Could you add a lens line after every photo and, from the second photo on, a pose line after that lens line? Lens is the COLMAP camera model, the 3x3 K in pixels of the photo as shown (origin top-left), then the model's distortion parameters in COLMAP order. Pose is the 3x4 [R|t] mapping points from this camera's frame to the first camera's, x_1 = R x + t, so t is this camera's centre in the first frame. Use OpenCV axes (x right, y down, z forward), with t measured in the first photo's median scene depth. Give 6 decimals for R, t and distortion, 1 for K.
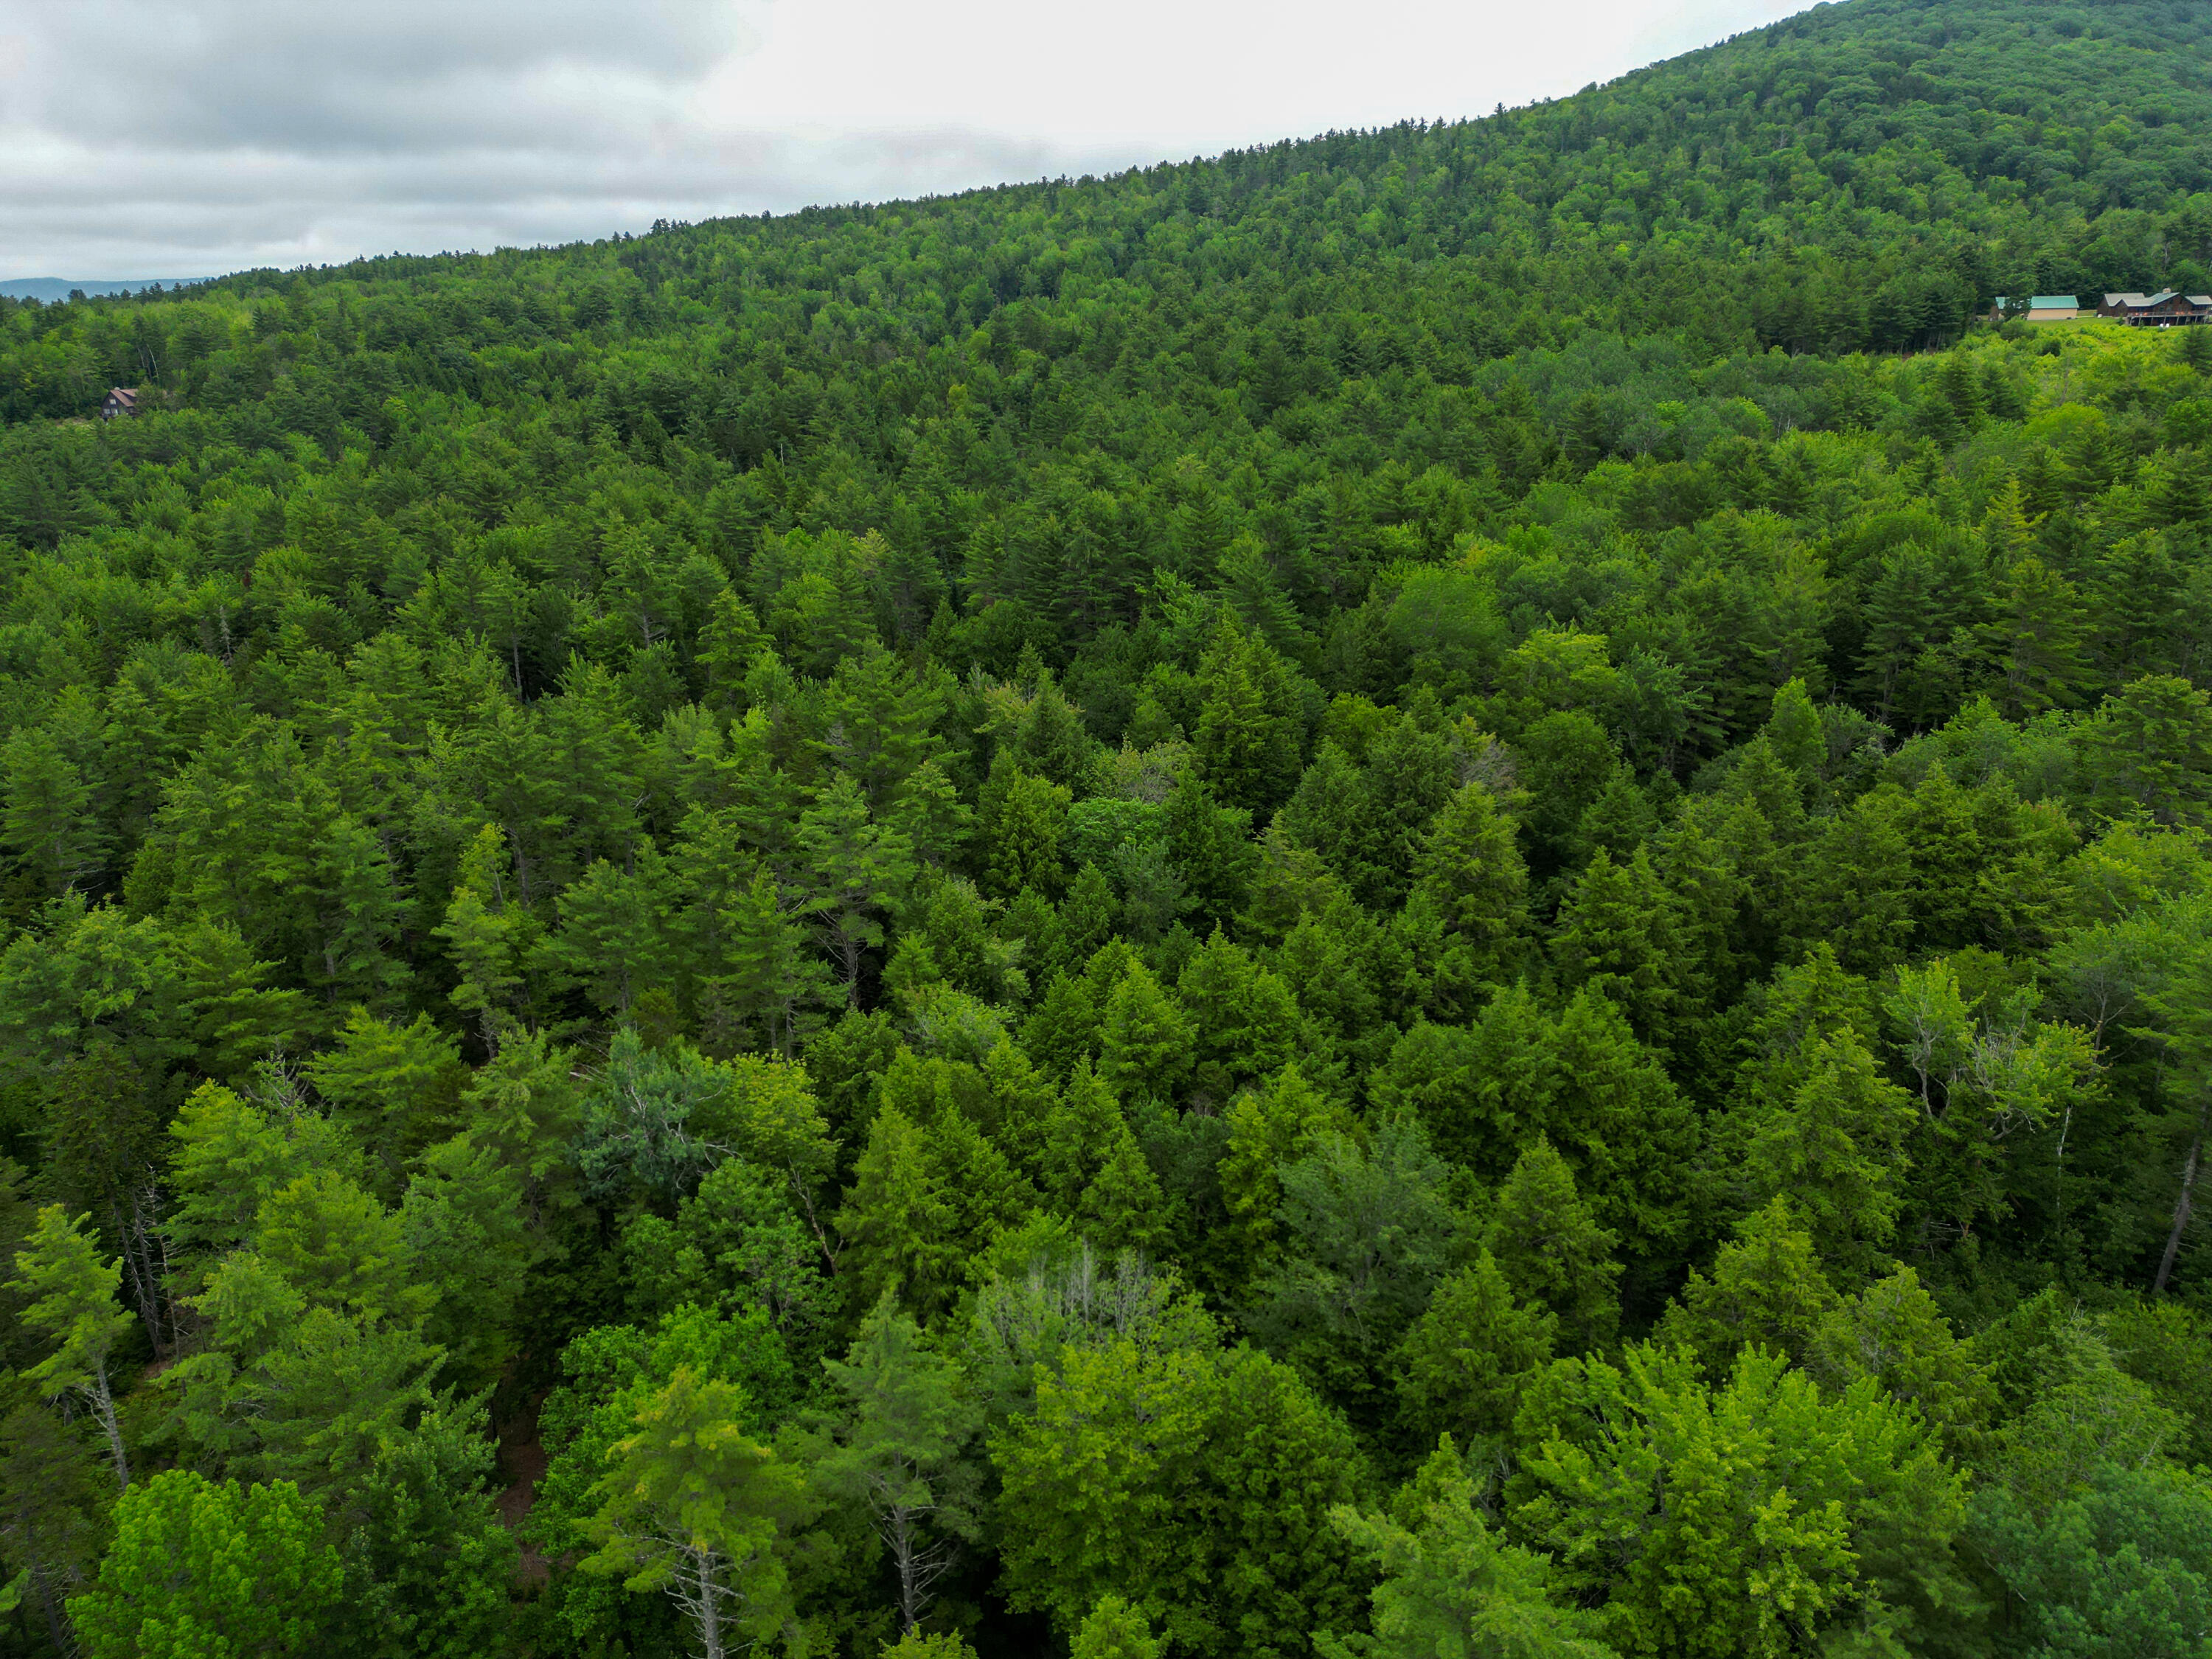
lens RADIAL K [[1547.2, 0, 1099.5], [0, 1547.2, 826.4], [0, 0, 1]] dist [0.079405, -0.072521]
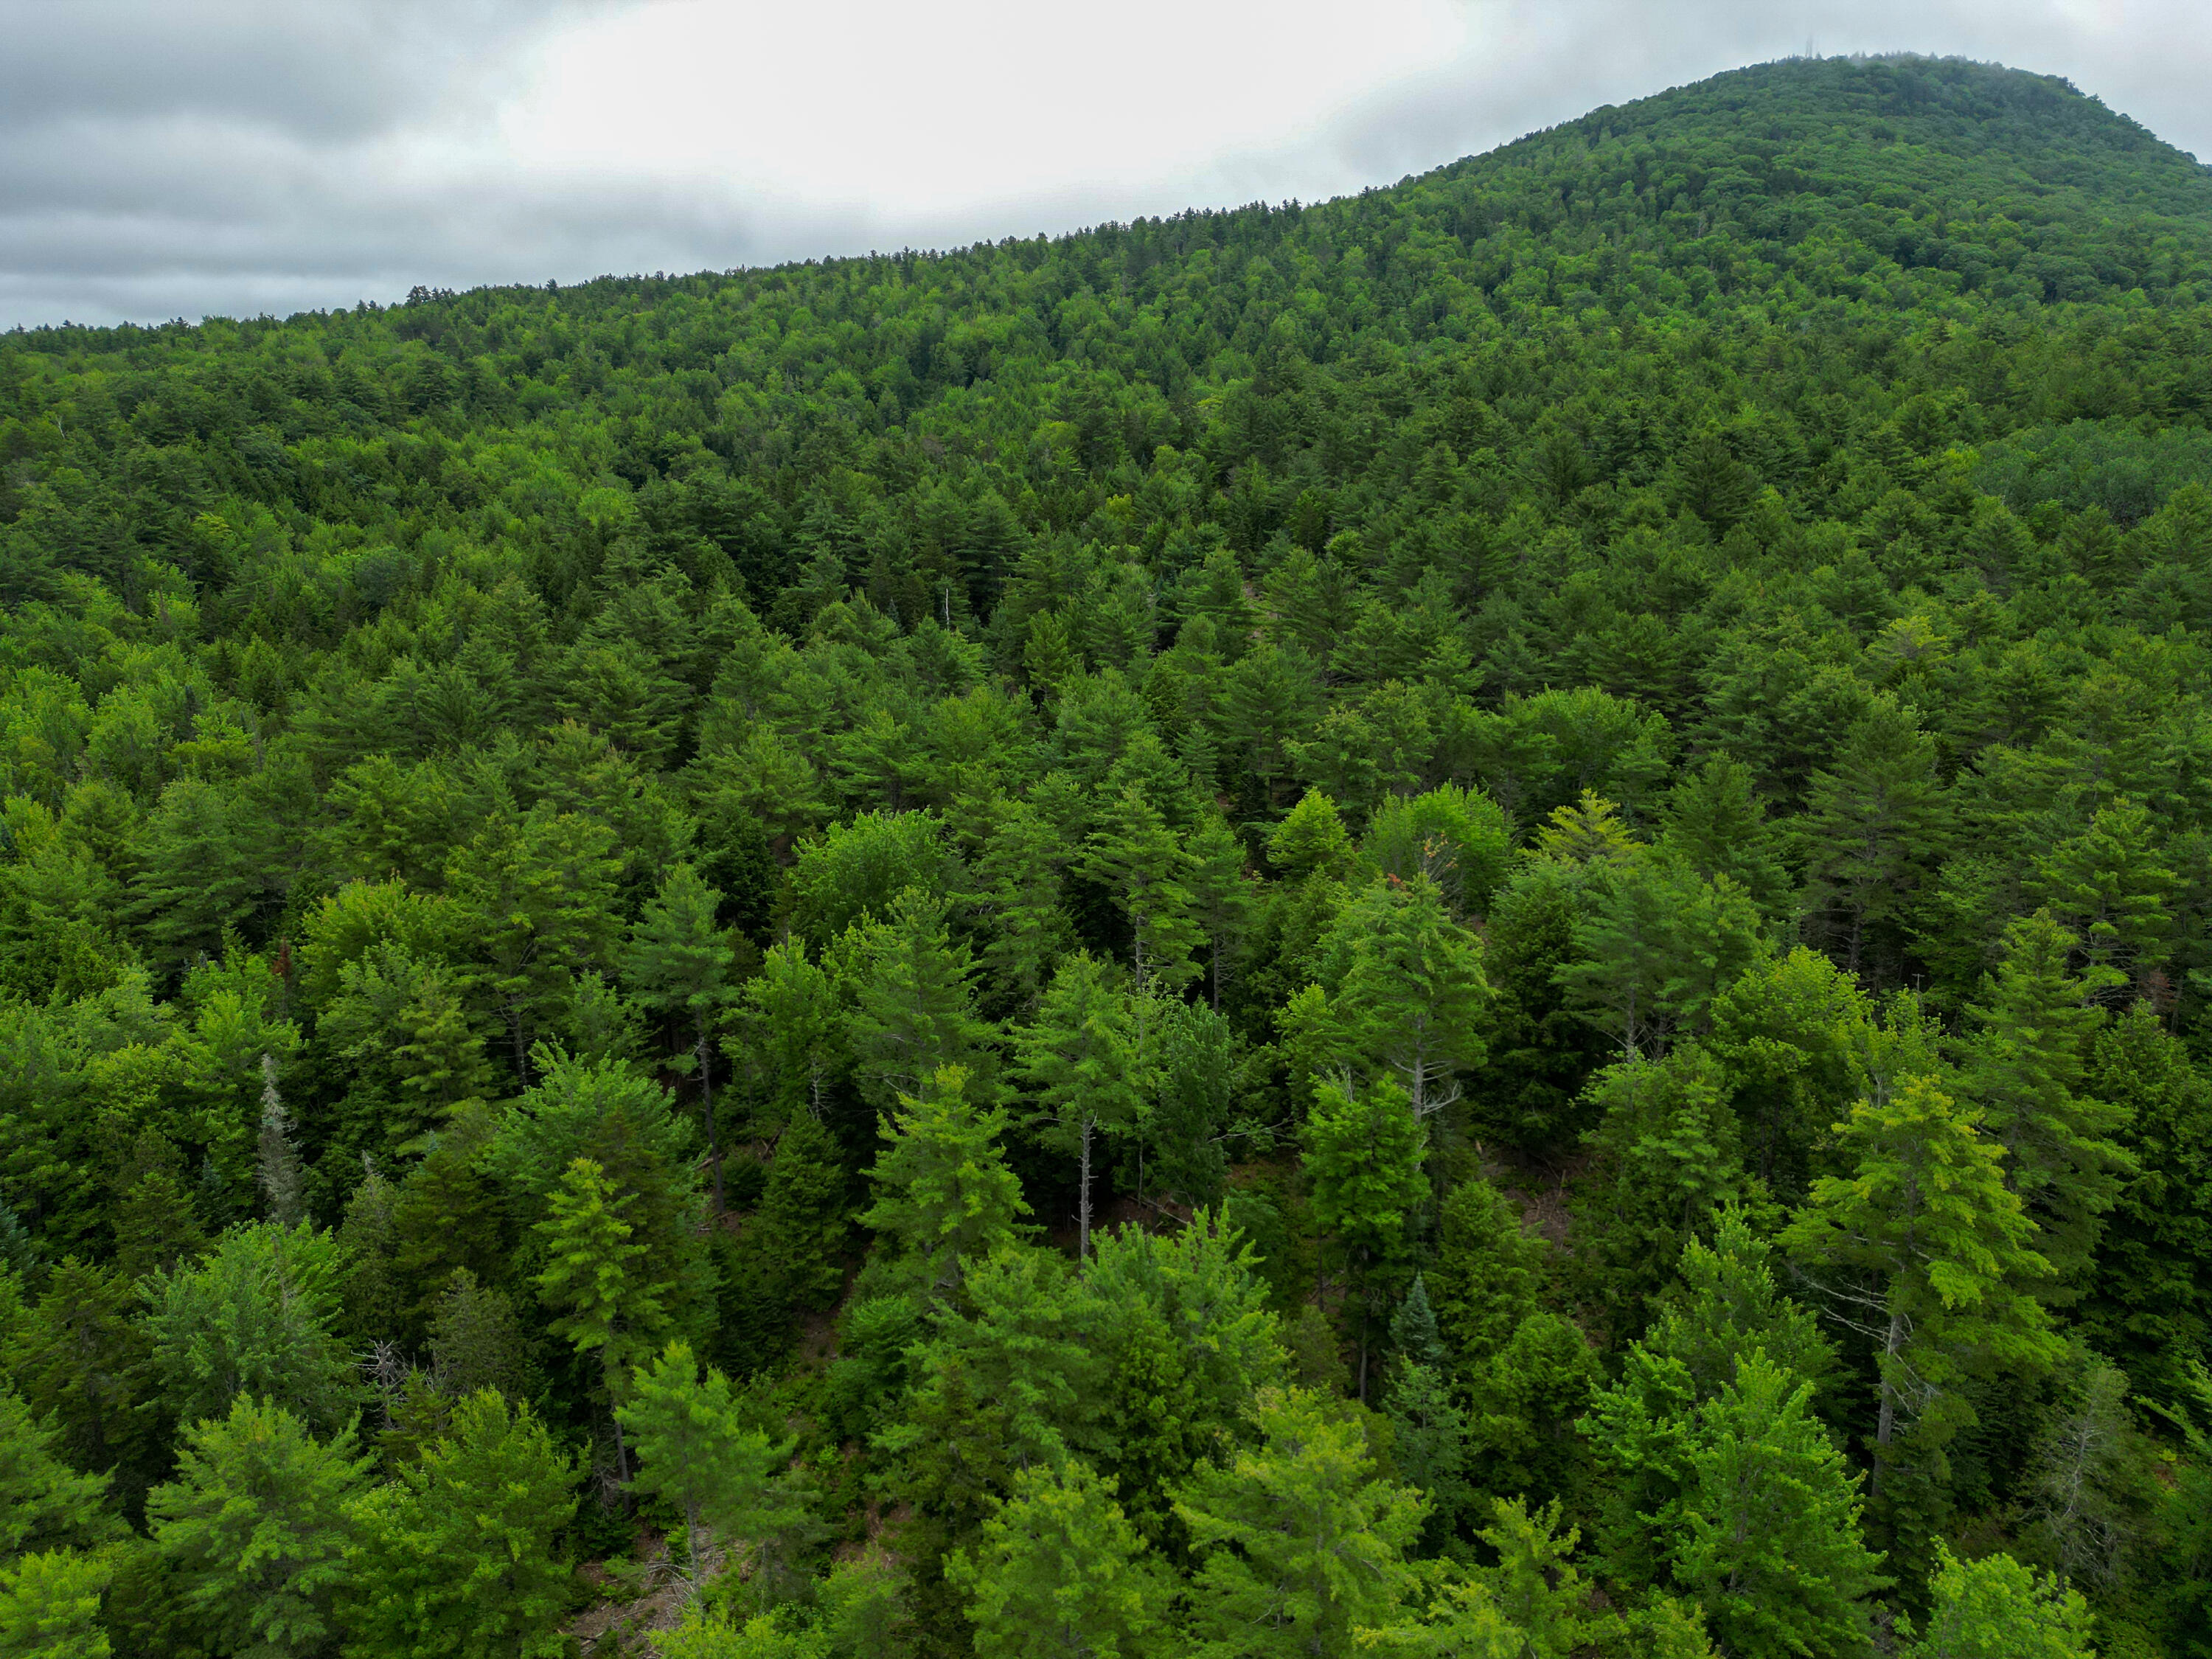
lens RADIAL K [[1547.2, 0, 1101.4], [0, 1547.2, 836.4], [0, 0, 1]] dist [0.079405, -0.072521]
pose [[0.980880, -0.046905, 0.188878, -0.195380], [0.055870, 0.997536, -0.042421, -0.079309], [-0.186423, 0.052162, 0.981084, 0.254449]]
